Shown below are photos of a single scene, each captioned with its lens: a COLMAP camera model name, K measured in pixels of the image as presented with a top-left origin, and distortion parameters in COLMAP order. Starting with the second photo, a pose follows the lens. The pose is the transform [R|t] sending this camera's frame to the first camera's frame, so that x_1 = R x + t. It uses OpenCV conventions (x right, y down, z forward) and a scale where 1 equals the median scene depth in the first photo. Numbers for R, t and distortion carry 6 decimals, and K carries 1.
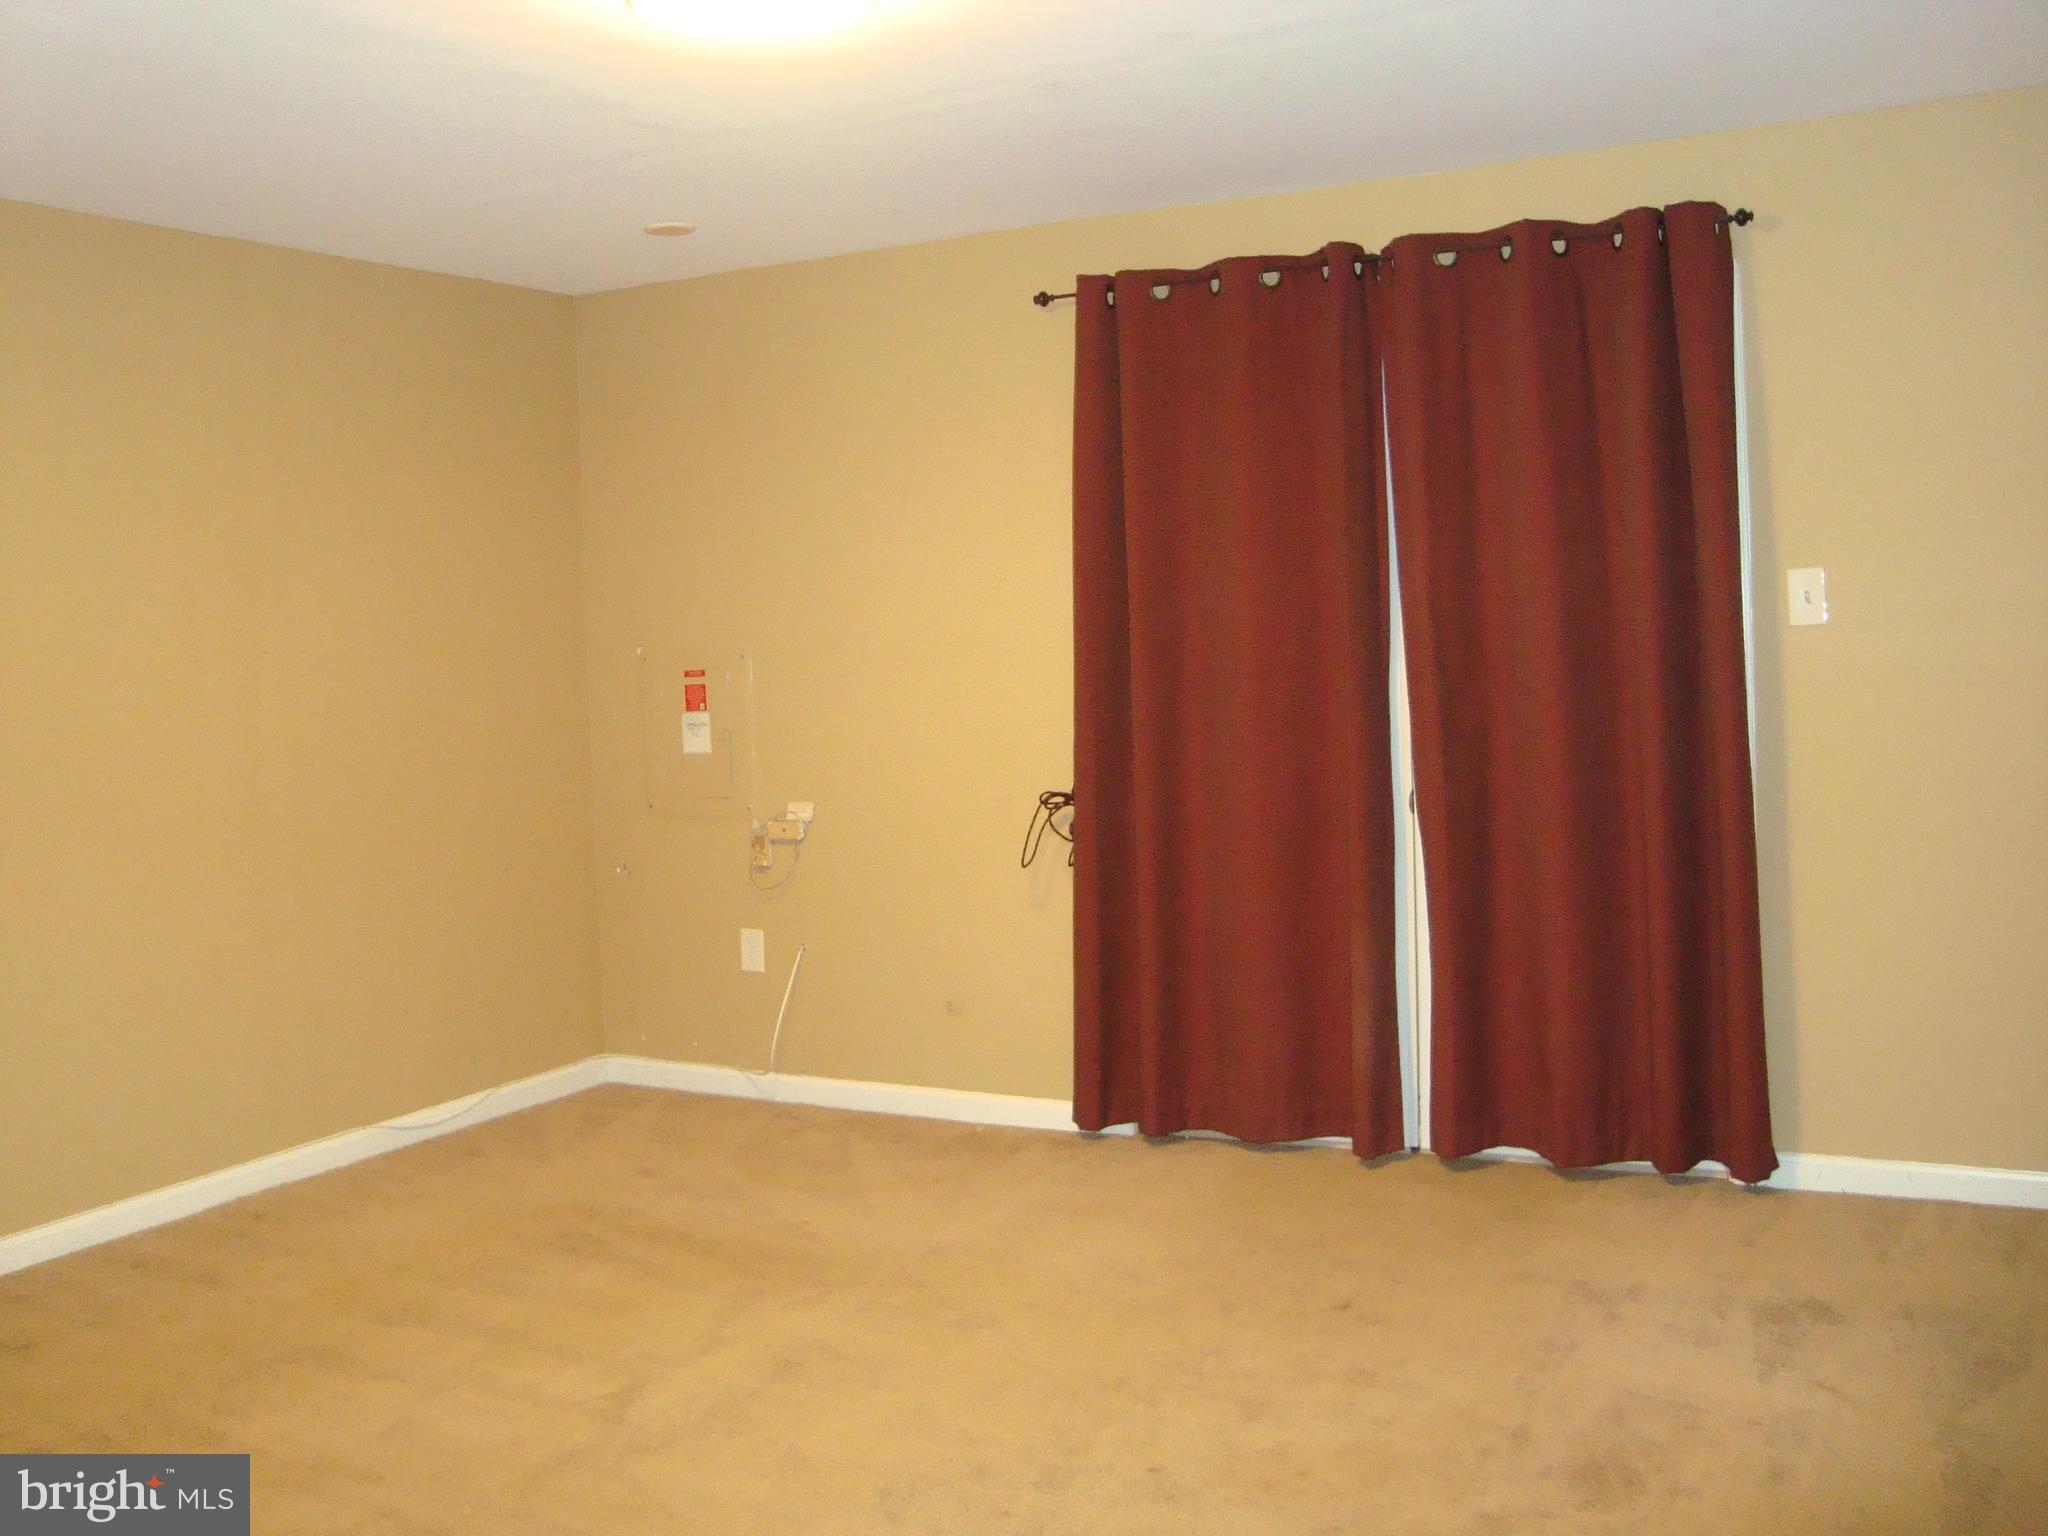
lens RADIAL K [[1965.4, 0, 1007.7], [0, 1965.4, 756.4], [0, 0, 1]] dist [-0.222278, 0.268271]
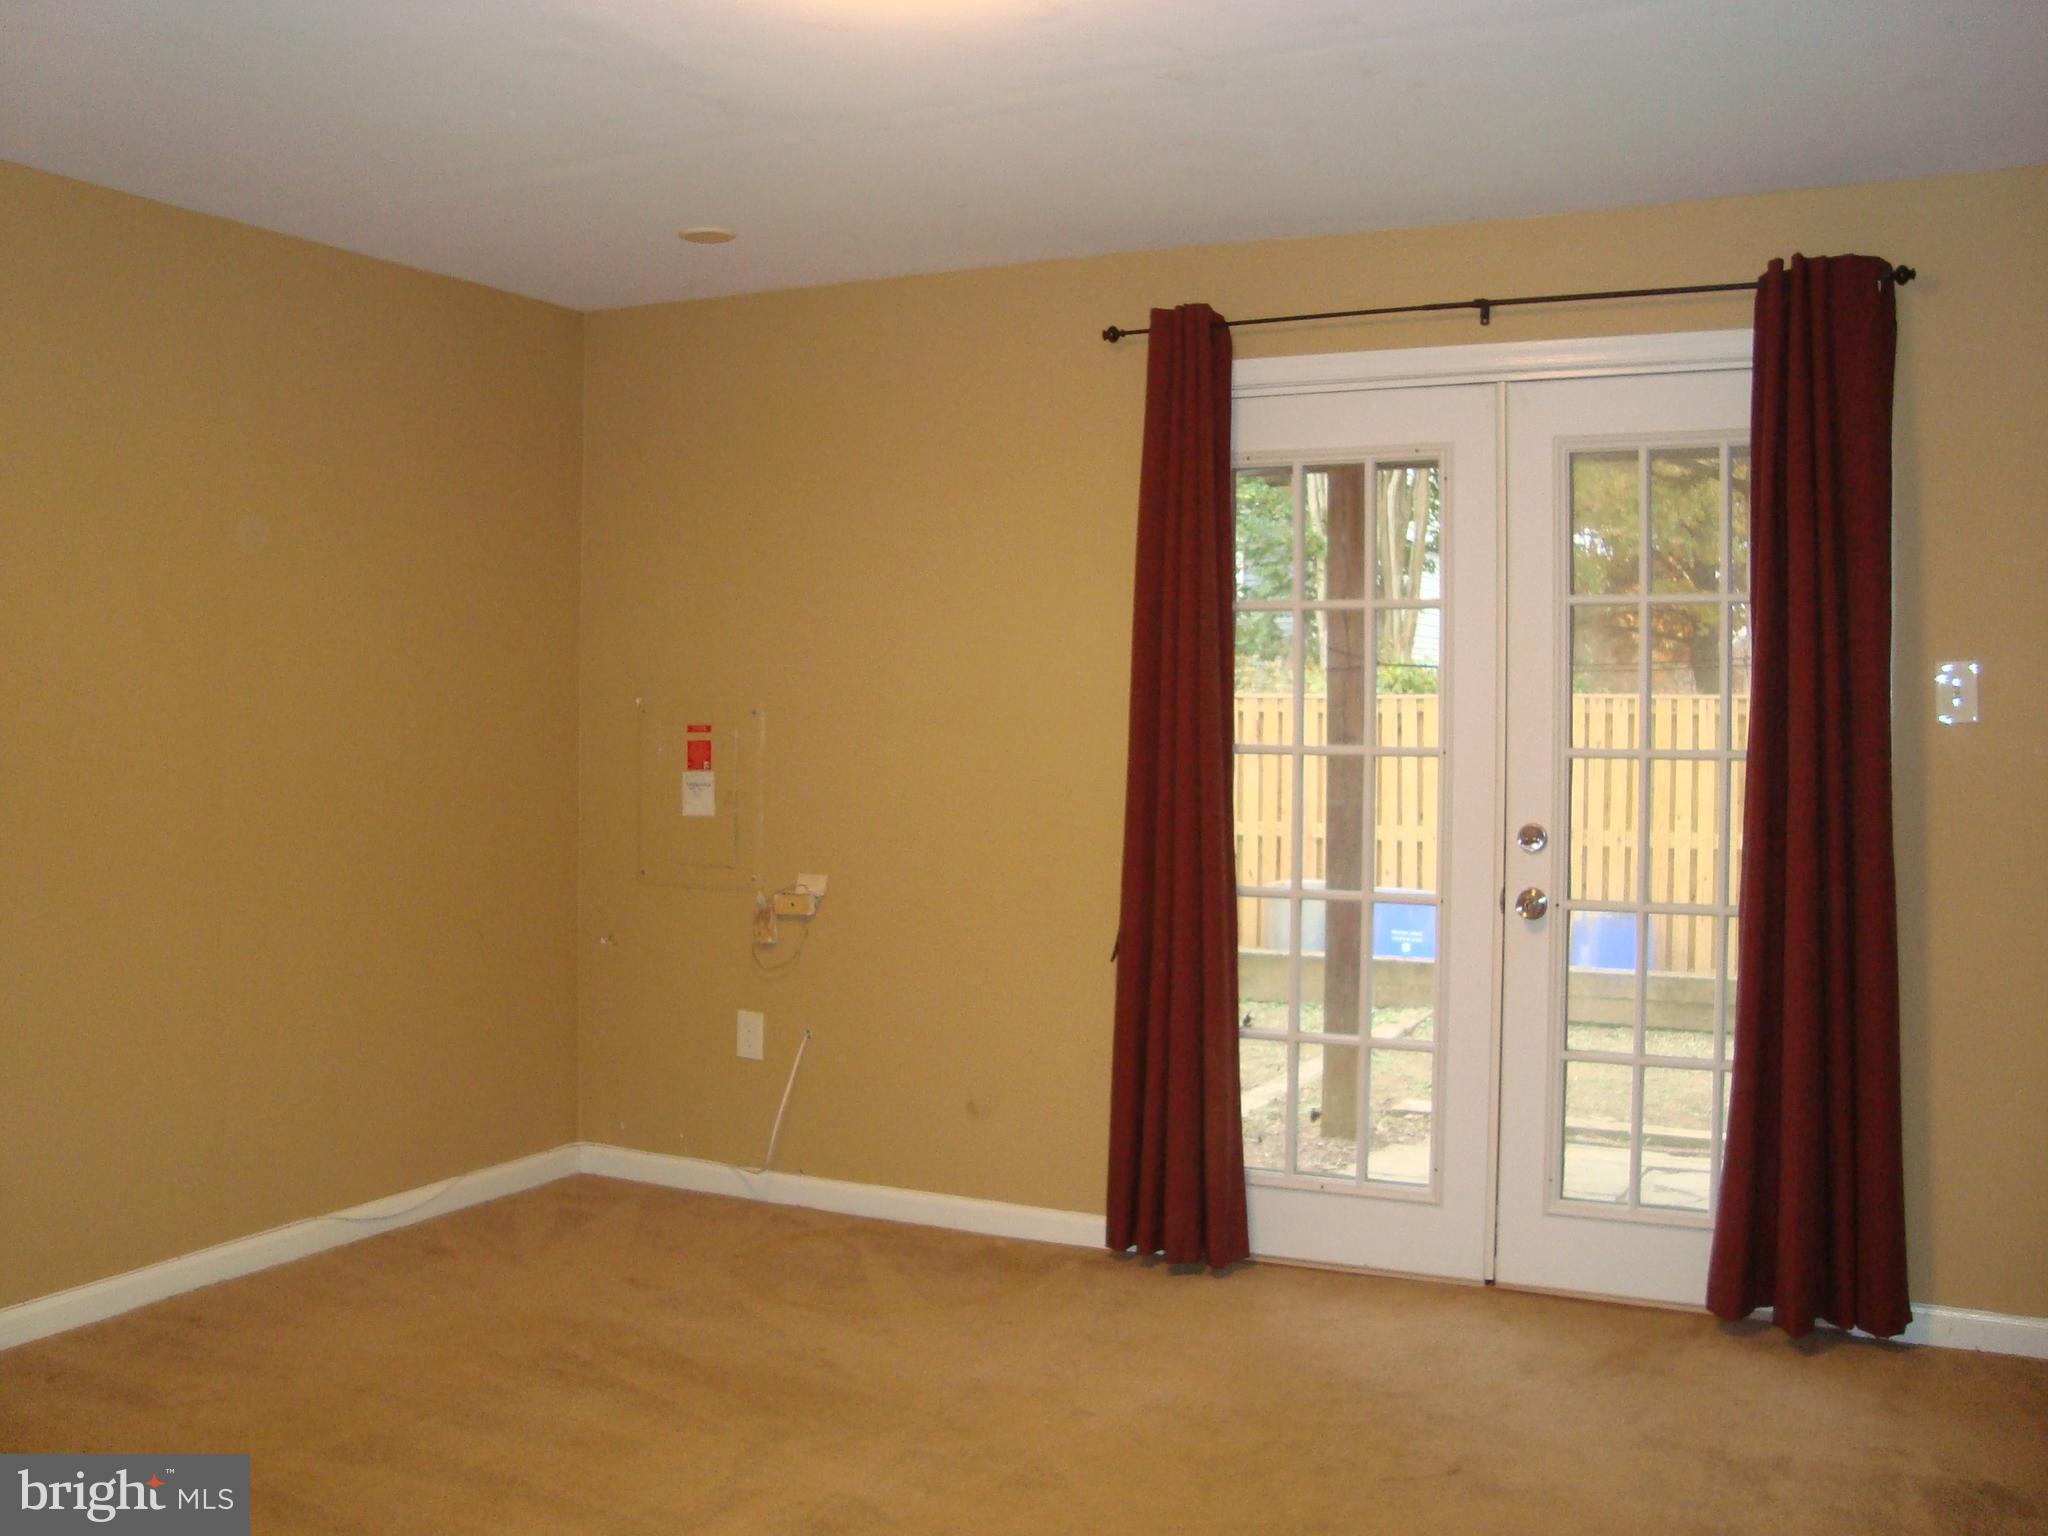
lens RADIAL K [[1971.2, 0, 1017.7], [0, 1971.2, 769.3], [0, 0, 1]] dist [-0.229243, 0.275239]
pose [[0.998306, 0.042347, 0.039898, -0.051357], [-0.040951, 0.998542, -0.035166, 0.002762], [-0.041329, 0.033473, 0.998585, 0.088388]]
